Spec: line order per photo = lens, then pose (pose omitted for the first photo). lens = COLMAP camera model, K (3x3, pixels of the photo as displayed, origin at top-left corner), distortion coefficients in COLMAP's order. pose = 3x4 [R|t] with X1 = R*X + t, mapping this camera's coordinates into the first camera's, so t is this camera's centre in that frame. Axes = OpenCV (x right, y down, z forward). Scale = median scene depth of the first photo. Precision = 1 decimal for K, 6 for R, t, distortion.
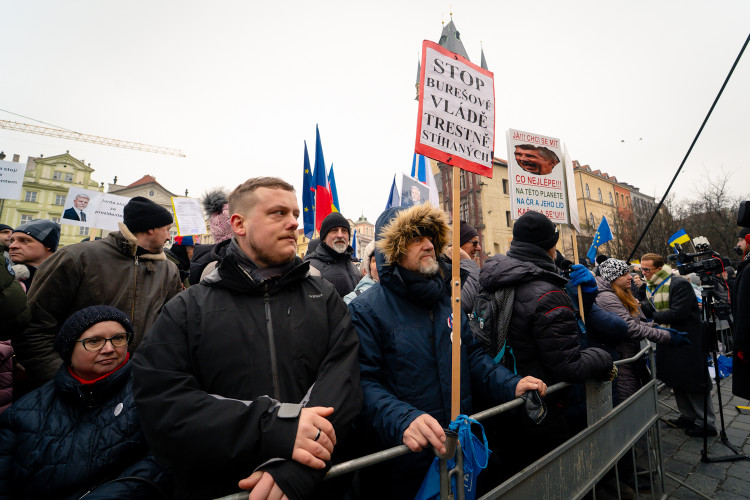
lens RADIAL K [[321.5, 0, 390.8], [0, 321.5, 233.9], [0, 0, 1]] dist [-0.017007, -0.000009]
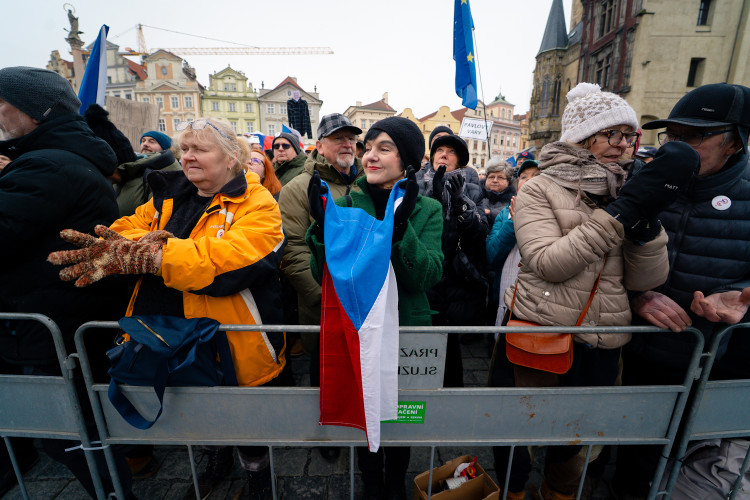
lens RADIAL K [[300.2, 0, 375.0], [0, 300.2, 250.0], [0, 0, 1]] dist [-0.034364, 0.004949]
pose [[0.843168, 0.149804, -0.516359, 0.201611], [0.063867, 0.925693, 0.372846, 0.025161], [0.533844, -0.347350, 0.770947, 0.141344]]
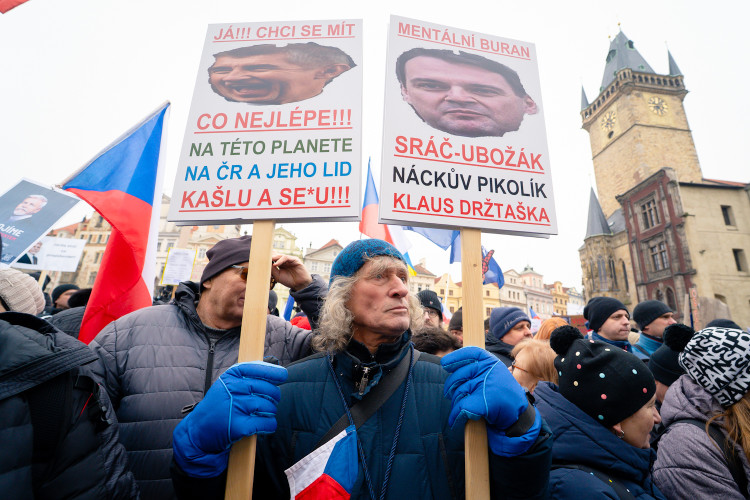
lens RADIAL K [[329.3, 0, 396.2], [0, 329.3, 250.9], [0, 0, 1]] dist [-0.029050, 0.000266]
pose [[0.882374, -0.063143, -0.466294, 0.032987], [0.012554, 0.993762, -0.110814, 0.001816], [0.470382, 0.091925, 0.877662, 0.031283]]
